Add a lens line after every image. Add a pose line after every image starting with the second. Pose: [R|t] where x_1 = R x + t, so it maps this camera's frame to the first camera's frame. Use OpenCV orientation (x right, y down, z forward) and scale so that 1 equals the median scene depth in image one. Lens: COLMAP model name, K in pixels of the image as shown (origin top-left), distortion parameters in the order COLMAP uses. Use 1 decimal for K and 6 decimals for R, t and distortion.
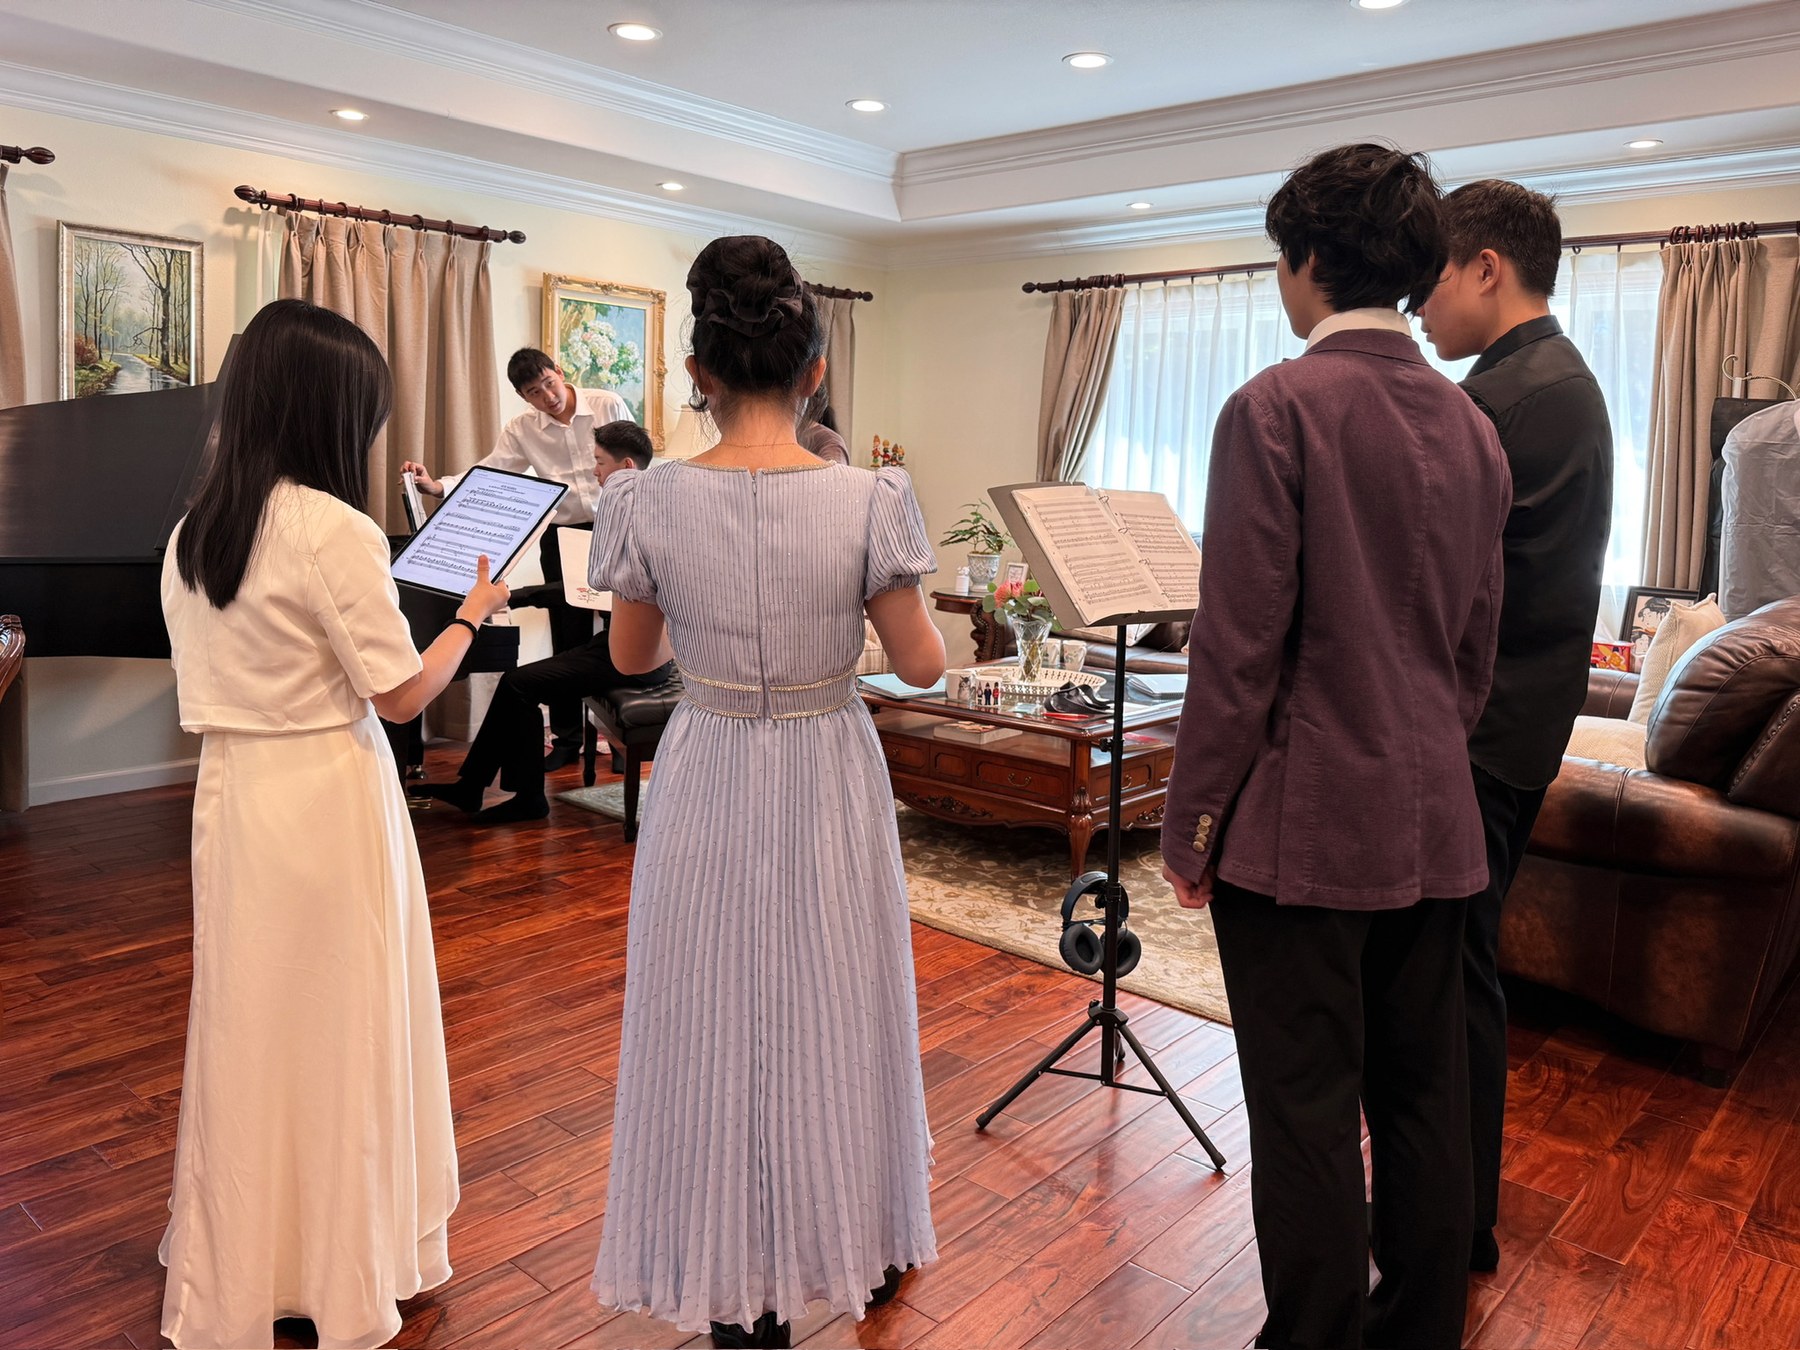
lens RADIAL K [[1352.8, 0, 901.5], [0, 1352.8, 573.5], [0, 0, 1]] dist [0.033368, -0.047064]
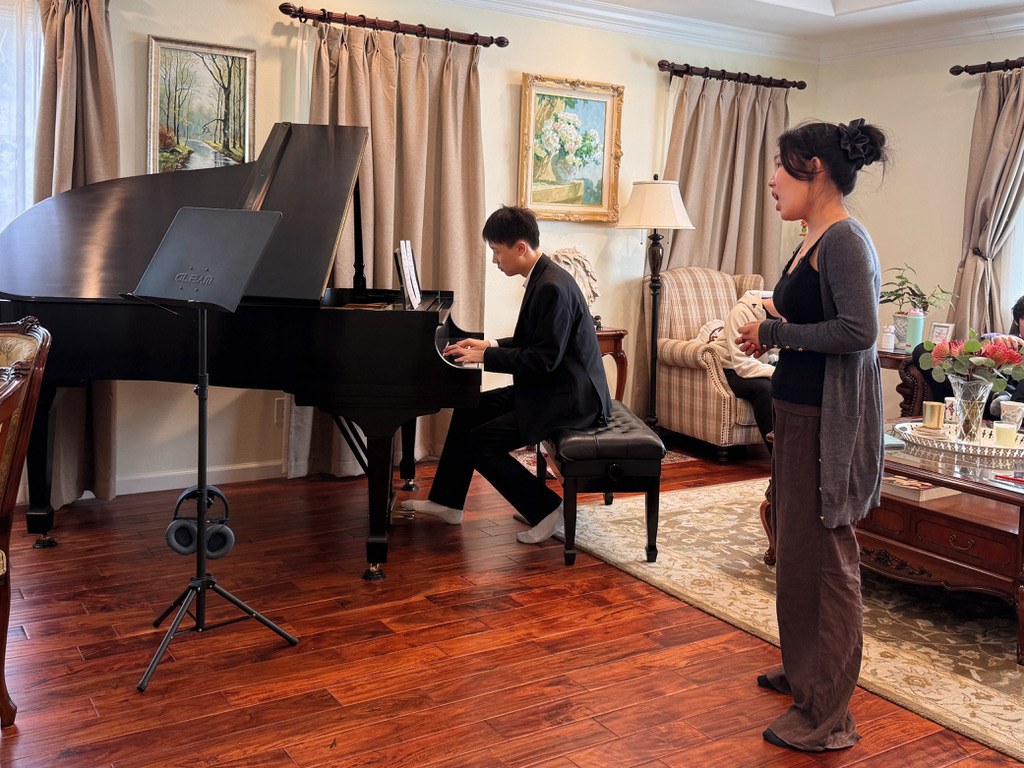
lens RADIAL K [[1017.8, 0, 524.9], [0, 1017.8, 322.0], [0, 0, 1]] dist [0.185913, -0.391249]
pose [[0.963072, 0.023186, -0.268243, -0.016077], [-0.024638, 0.999694, -0.002048, 0.001227], [0.268114, 0.008581, 0.963349, 0.156074]]
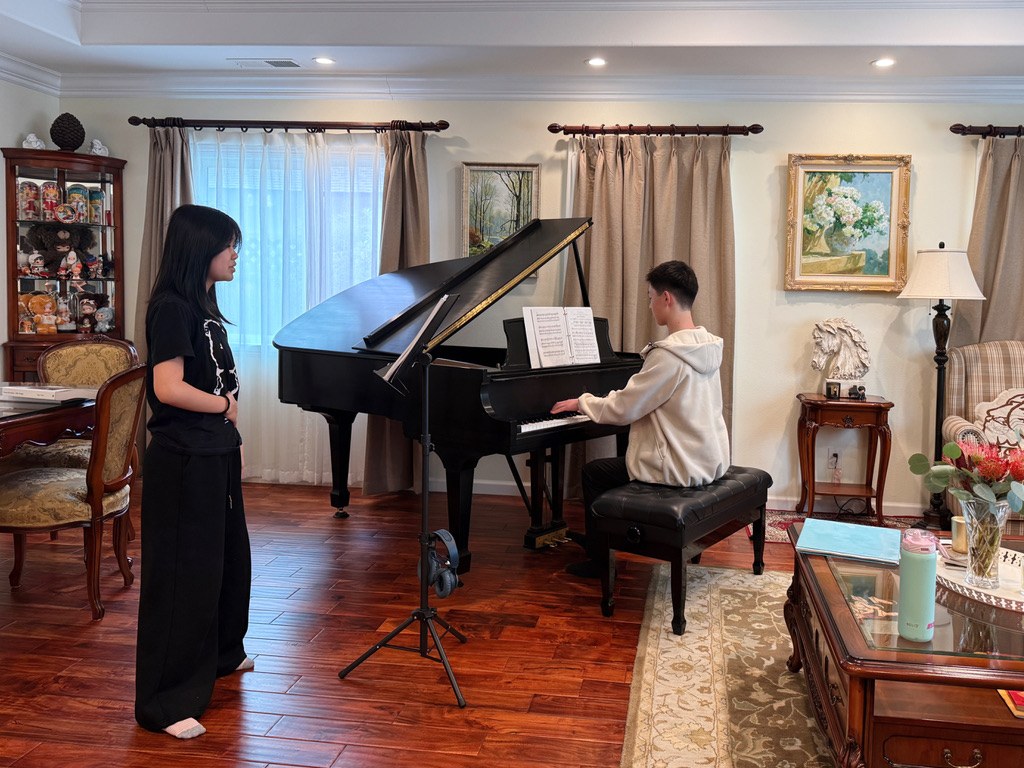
lens RADIAL K [[803.7, 0, 509.2], [0, 803.7, 340.5], [0, 0, 1]] dist [0.011692, -0.001371]
pose [[0.569113, 0.043160, -0.821126, 0.265721], [-0.074892, 0.997191, 0.000508, -0.032866], [0.818841, 0.061207, 0.570747, 0.445056]]
